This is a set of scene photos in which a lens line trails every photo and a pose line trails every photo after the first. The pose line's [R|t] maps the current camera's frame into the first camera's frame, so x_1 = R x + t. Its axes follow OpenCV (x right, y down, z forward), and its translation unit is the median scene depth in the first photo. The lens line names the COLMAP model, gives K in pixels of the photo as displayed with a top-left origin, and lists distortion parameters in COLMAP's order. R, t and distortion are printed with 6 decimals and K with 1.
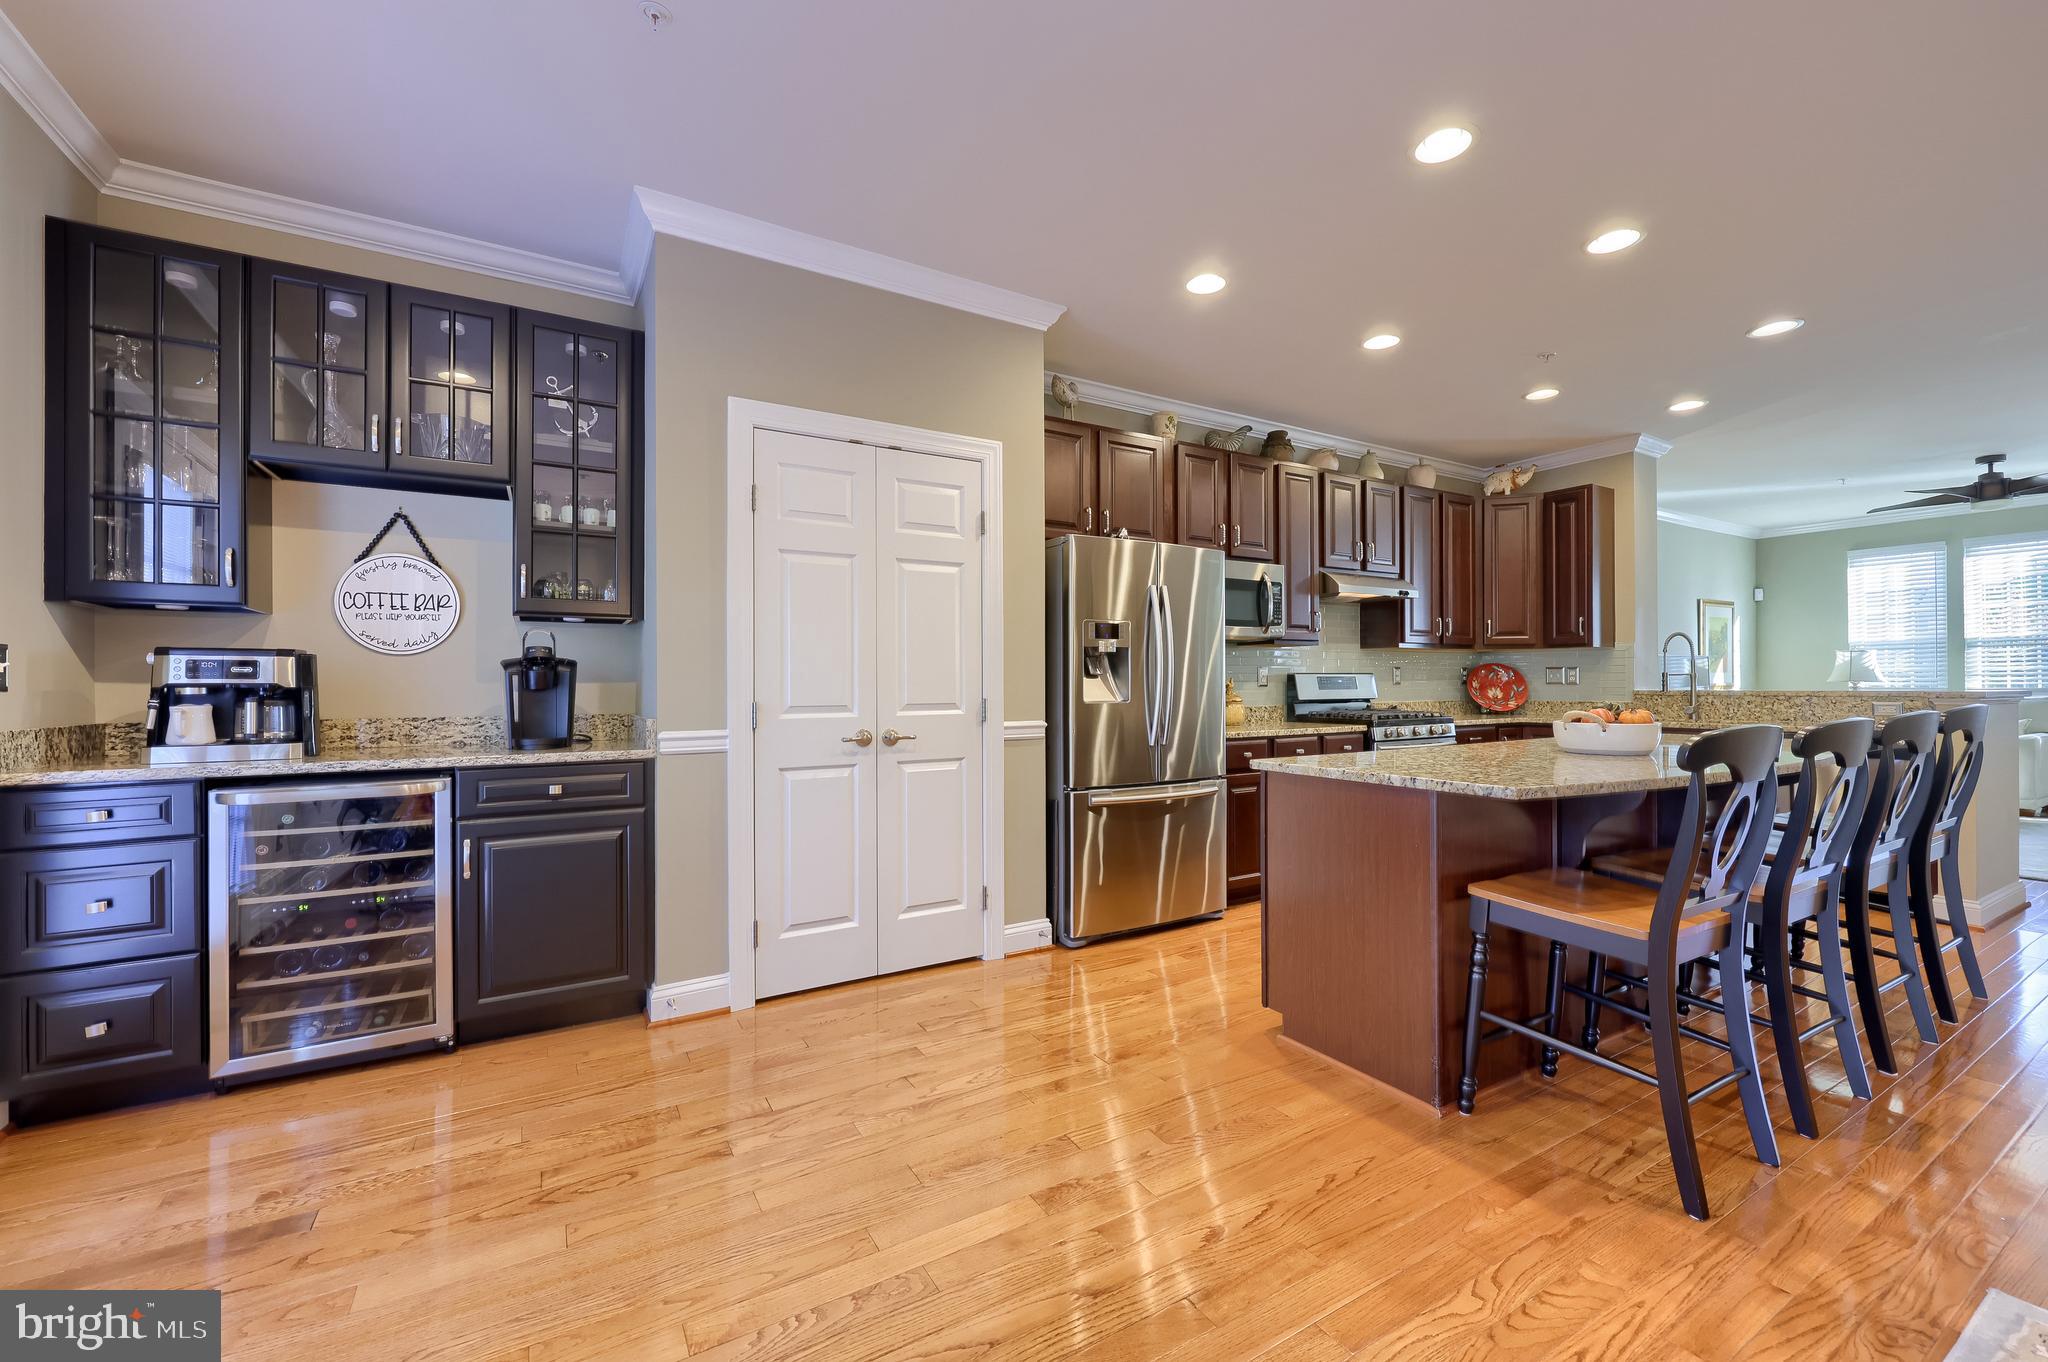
lens RADIAL K [[827.3, 0, 1013.2], [0, 827.3, 673.6], [0, 0, 1]] dist [-0.001034, 0.000006]
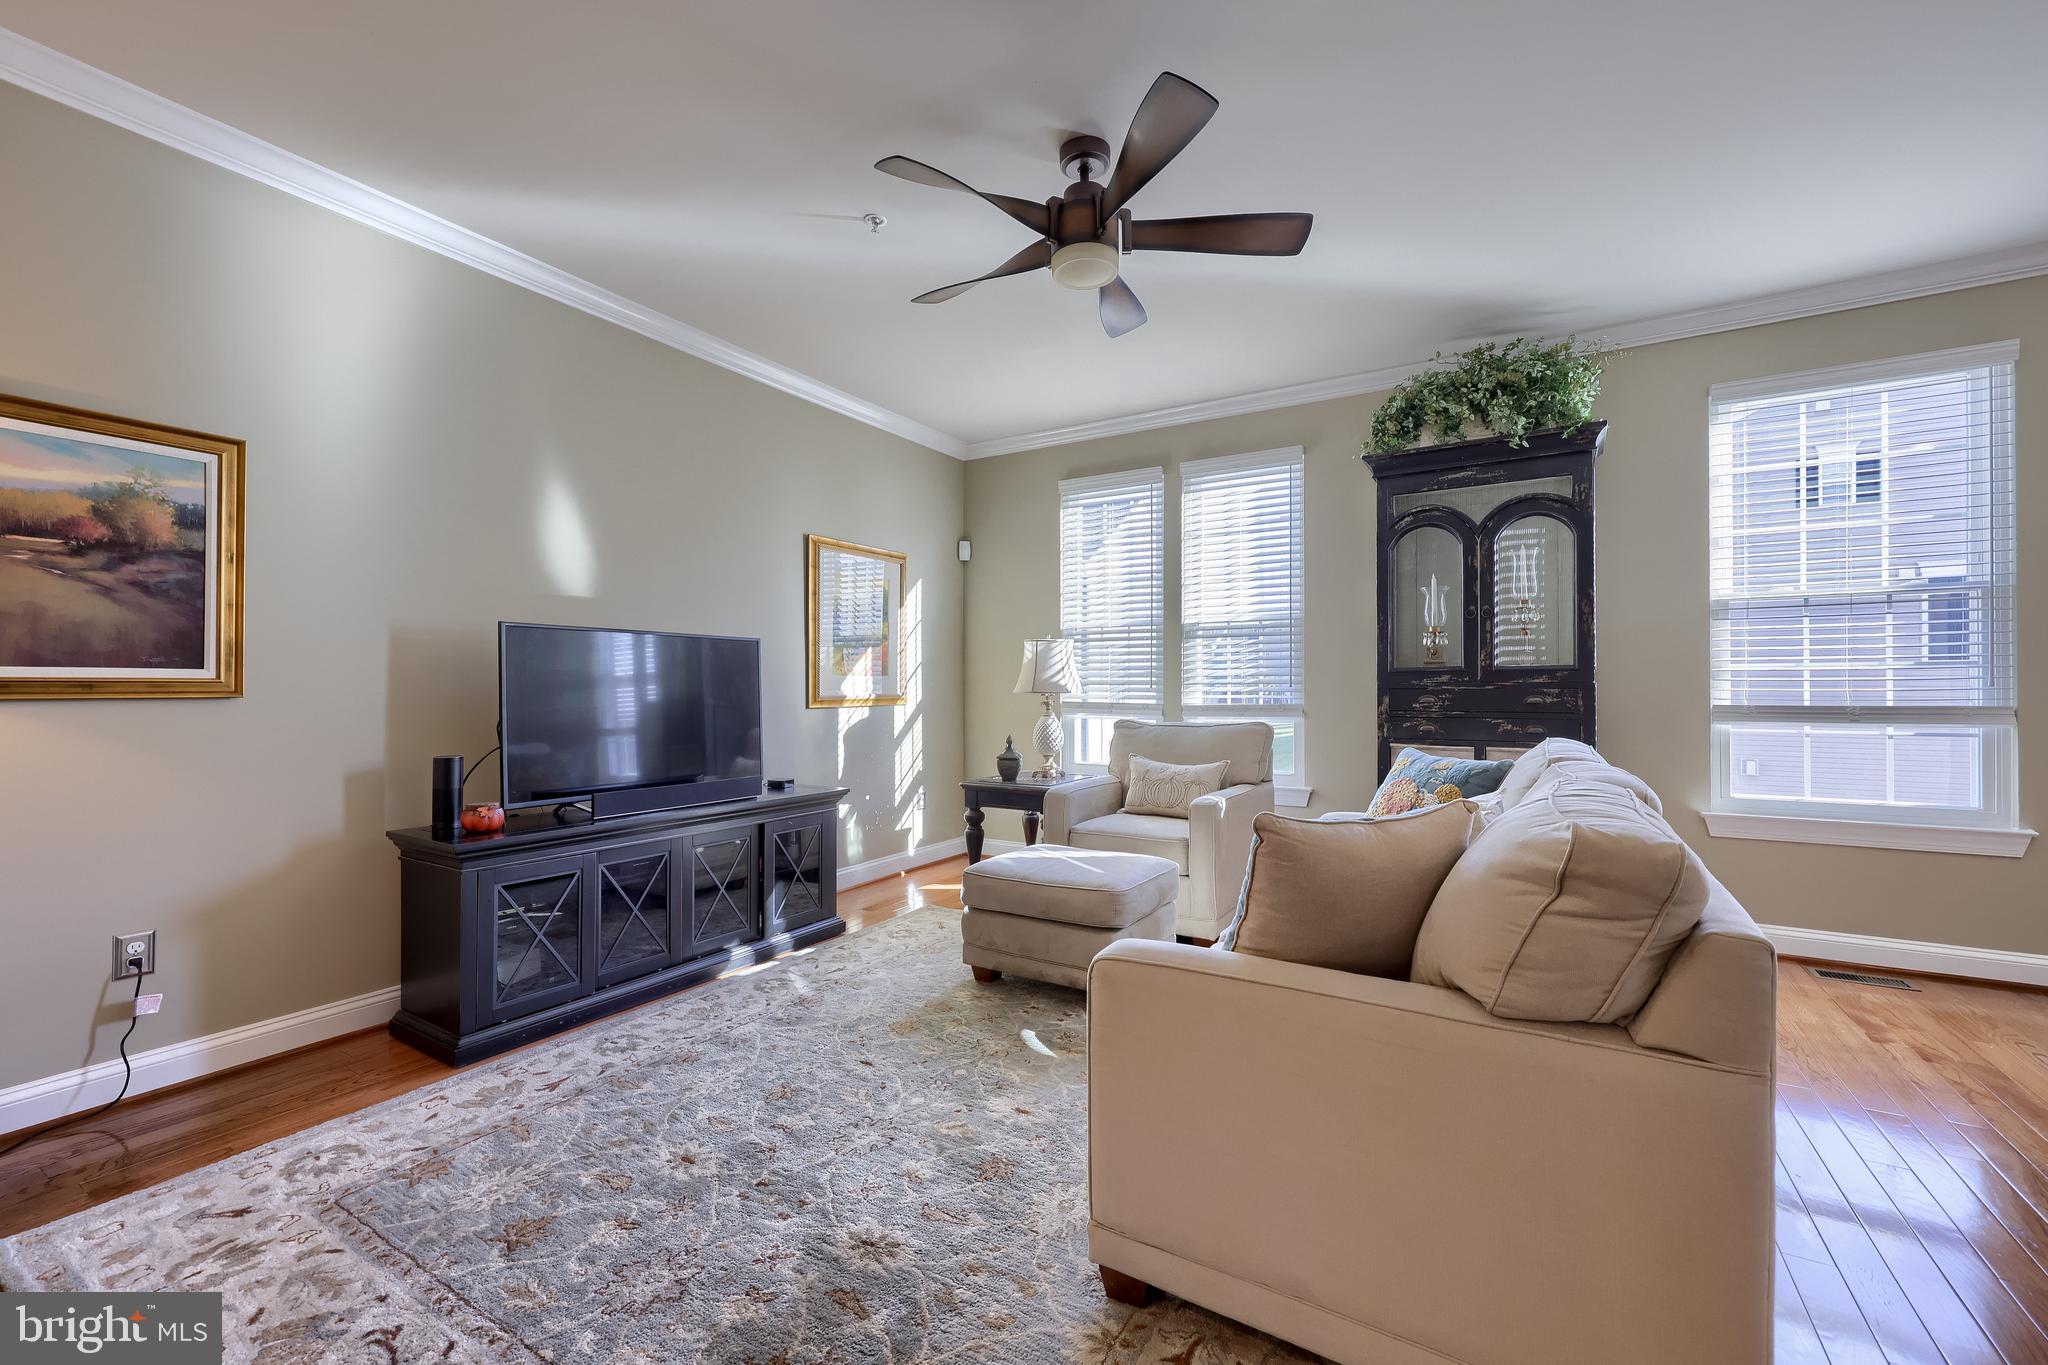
lens RADIAL K [[824.5, 0, 1048.3], [0, 824.5, 689.7], [0, 0, 1]] dist [-0.001066, -0.000001]
pose [[0.882725, 0.001569, 0.469888, 1.004397], [-0.004193, 0.999981, 0.004537, 0.006135], [-0.469872, -0.005975, 0.882714, 0.648906]]
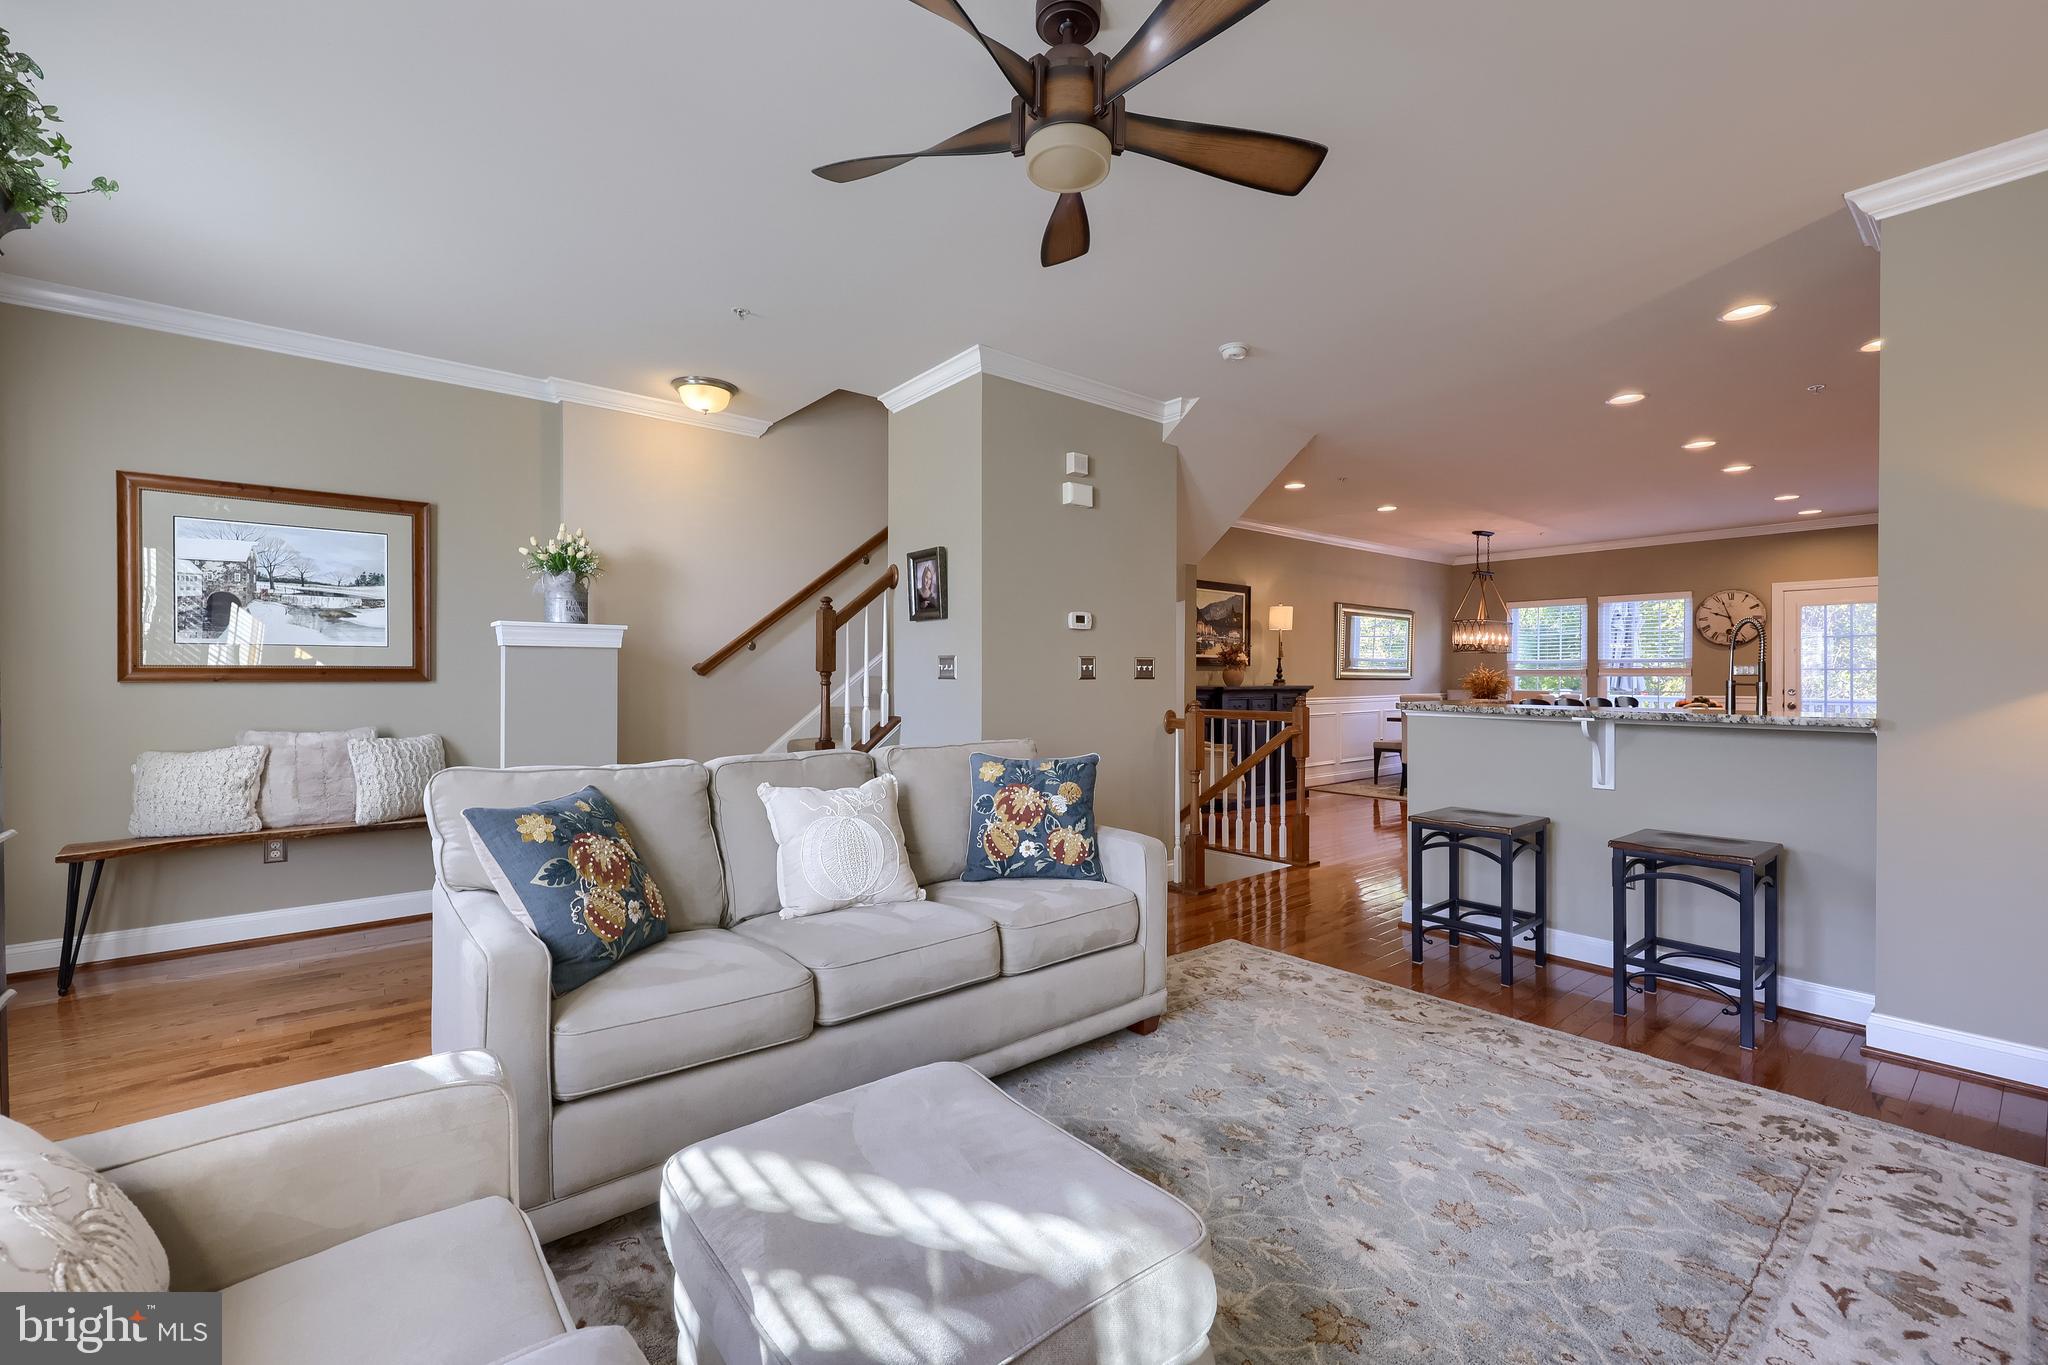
lens RADIAL K [[824.5, 0, 1048.3], [0, 824.5, 689.7], [0, 0, 1]] dist [-0.001066, -0.000001]
pose [[-0.990739, 0.004944, -0.135691, 1.275168], [0.003292, 0.999918, 0.012399, -0.004414], [0.135741, 0.011837, -0.990674, 1.339746]]
